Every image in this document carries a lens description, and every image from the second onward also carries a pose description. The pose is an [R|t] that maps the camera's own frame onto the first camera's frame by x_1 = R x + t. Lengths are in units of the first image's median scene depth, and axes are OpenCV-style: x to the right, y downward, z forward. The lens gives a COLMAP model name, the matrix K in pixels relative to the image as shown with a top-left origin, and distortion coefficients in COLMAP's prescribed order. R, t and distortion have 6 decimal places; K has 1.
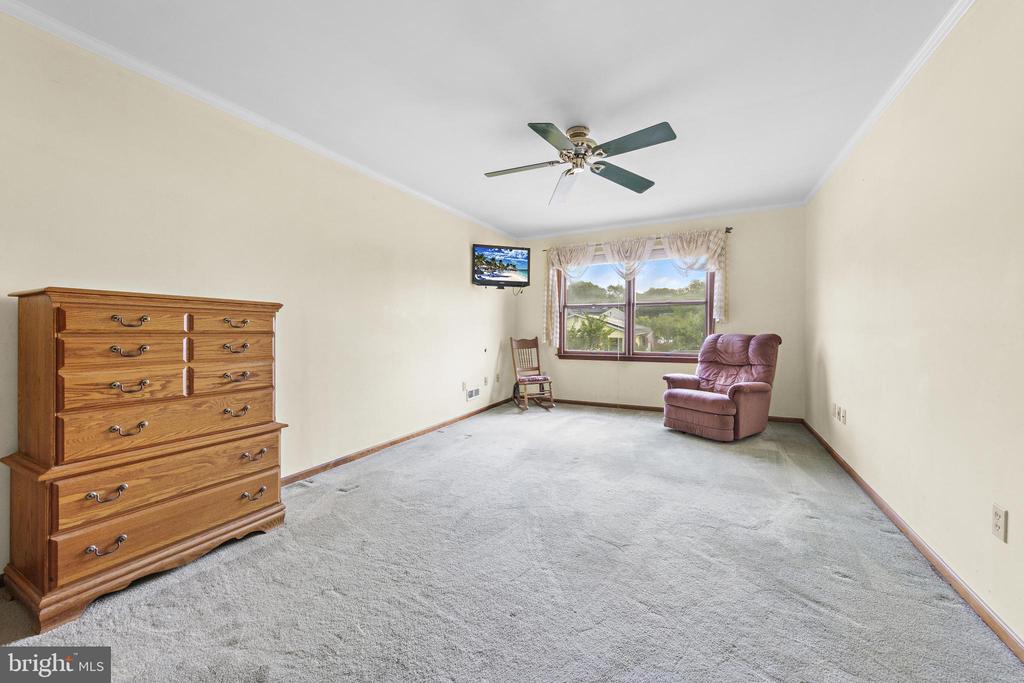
lens RADIAL K [[385.7, 0, 511.8], [0, 385.7, 335.0], [0, 0, 1]] dist [0.005156, -0.000072]
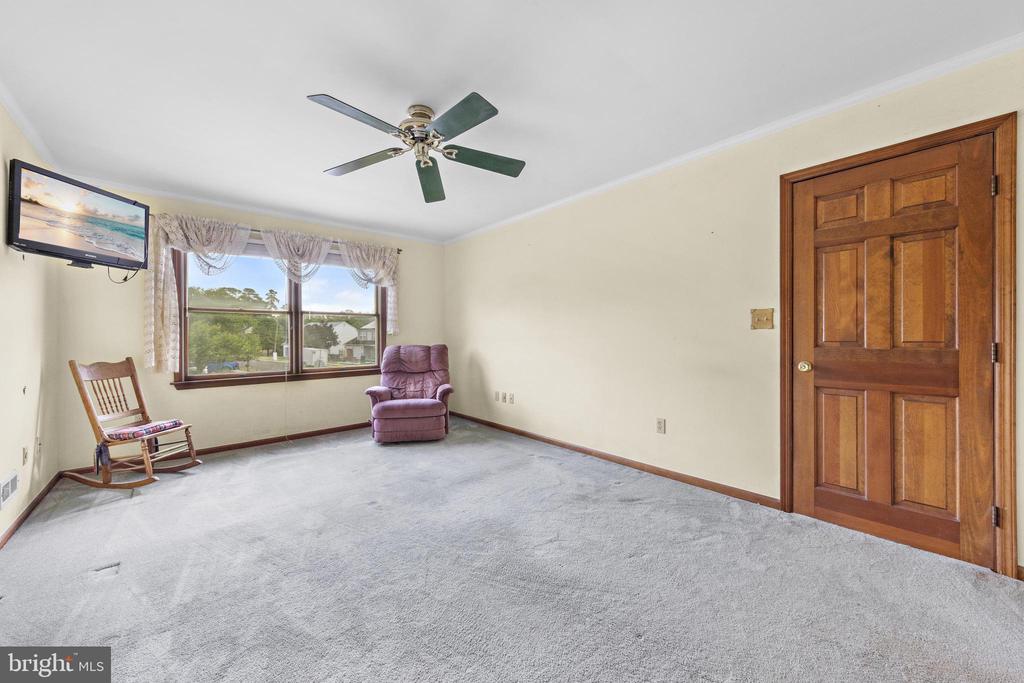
lens RADIAL K [[376.7, 0, 517.1], [0, 376.7, 337.7], [0, 0, 1]] dist [0.000589, -0.000333]
pose [[0.354534, 0.000243, 0.935043, -0.325920], [0.024082, 0.999666, -0.009391, -0.006279], [-0.934733, 0.025847, 0.354410, 0.308880]]
